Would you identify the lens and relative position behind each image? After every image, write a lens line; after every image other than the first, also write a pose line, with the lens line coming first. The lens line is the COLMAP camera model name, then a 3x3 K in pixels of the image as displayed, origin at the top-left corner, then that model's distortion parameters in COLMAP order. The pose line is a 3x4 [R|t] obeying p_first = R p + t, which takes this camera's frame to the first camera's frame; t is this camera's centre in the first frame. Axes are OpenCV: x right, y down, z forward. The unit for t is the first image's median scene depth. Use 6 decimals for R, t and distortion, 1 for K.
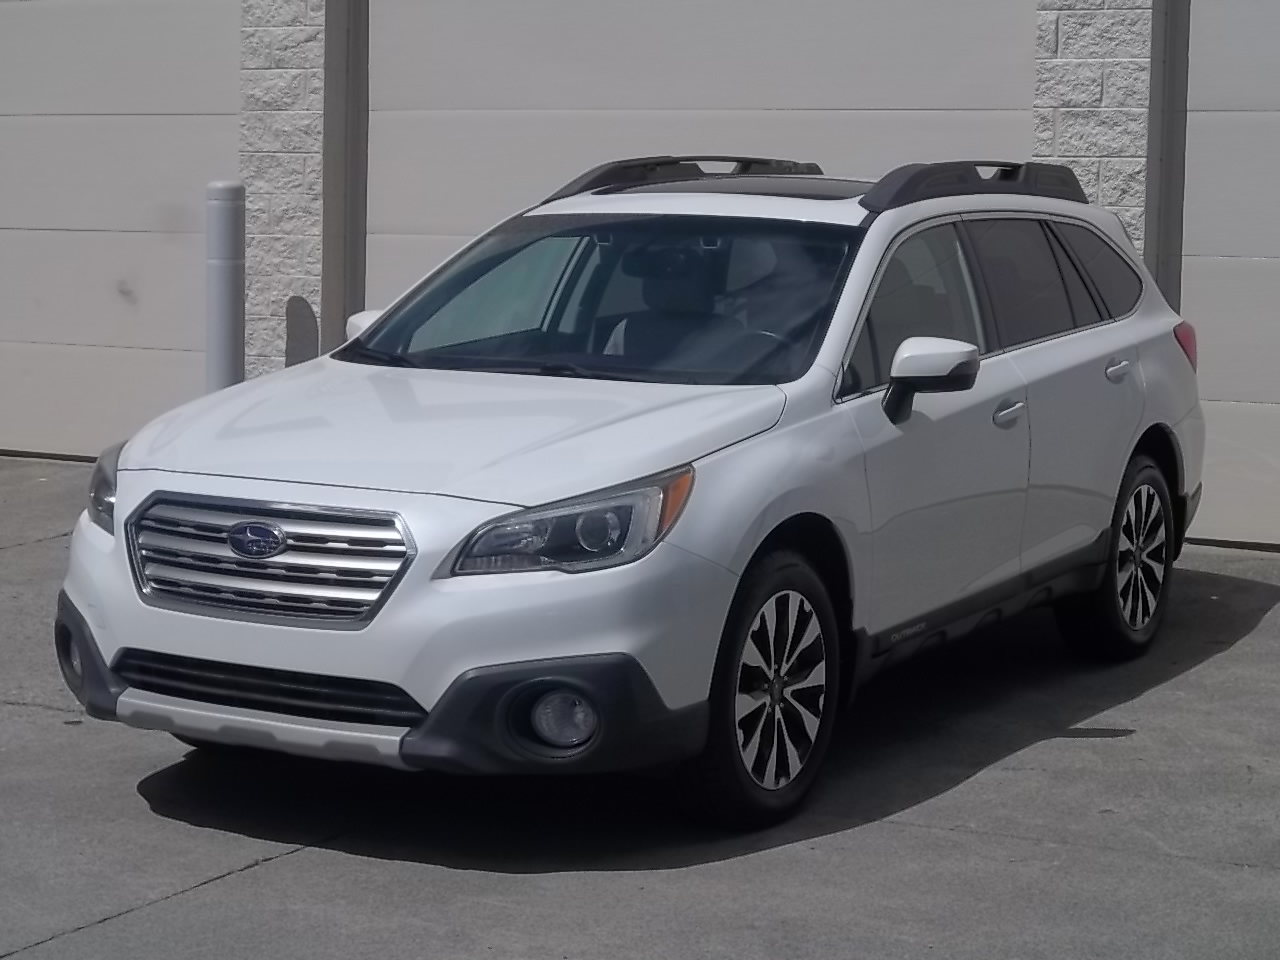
lens RADIAL K [[2631.0, 0, 640.0], [0, 2631.0, 480.0], [0, 0, 1]] dist [-0.073086, -0.234612]
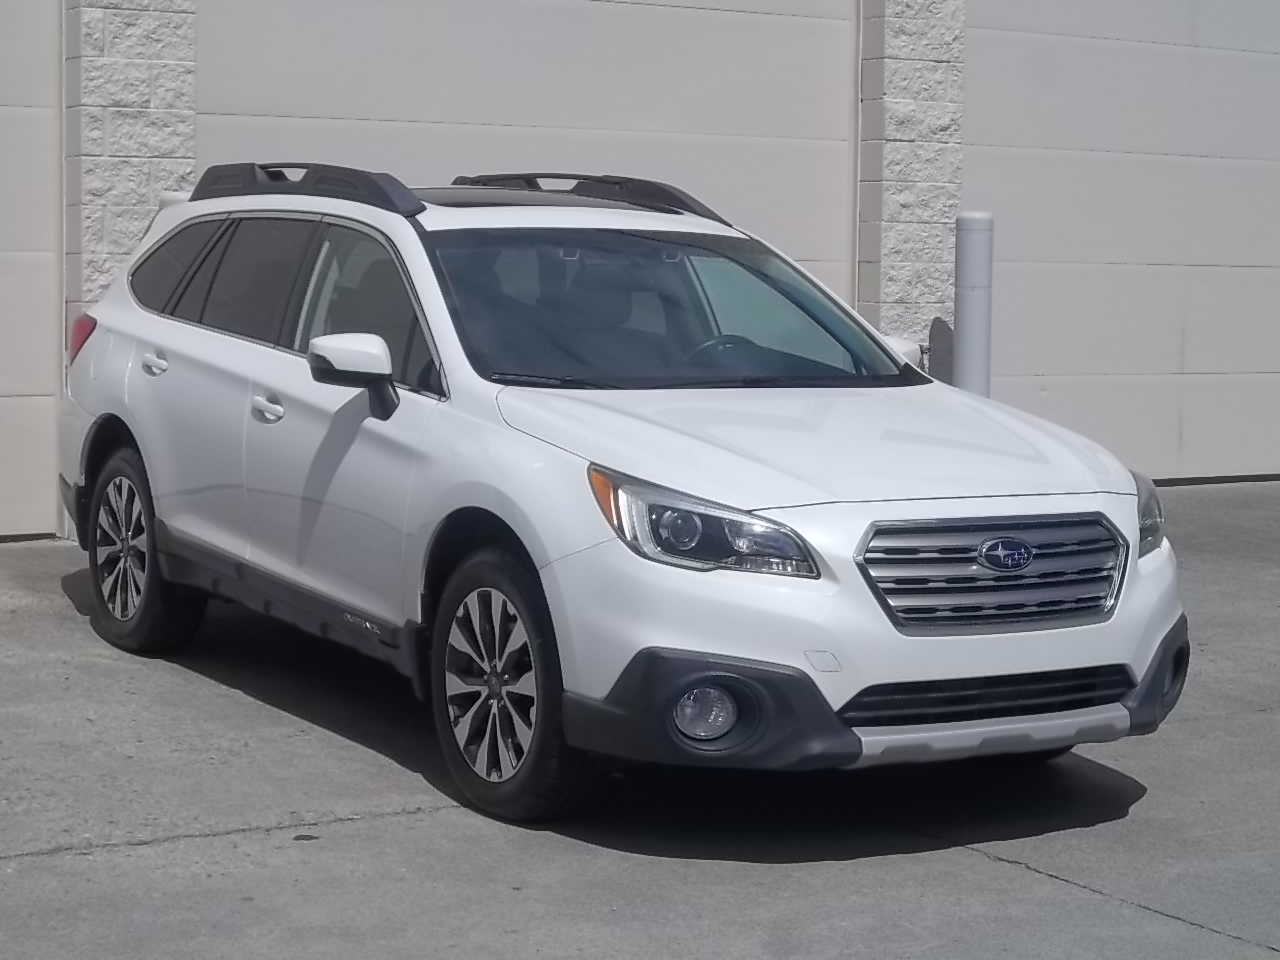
lens RADIAL K [[2654.0, 0, 640.0], [0, 2654.0, 480.0], [0, 0, 1]] dist [-0.041951, -0.452663]
pose [[0.487368, -0.089441, 0.868604, -0.634268], [0.078936, 0.995180, 0.058184, -0.044372], [-0.869621, 0.040207, 0.492079, 0.342577]]
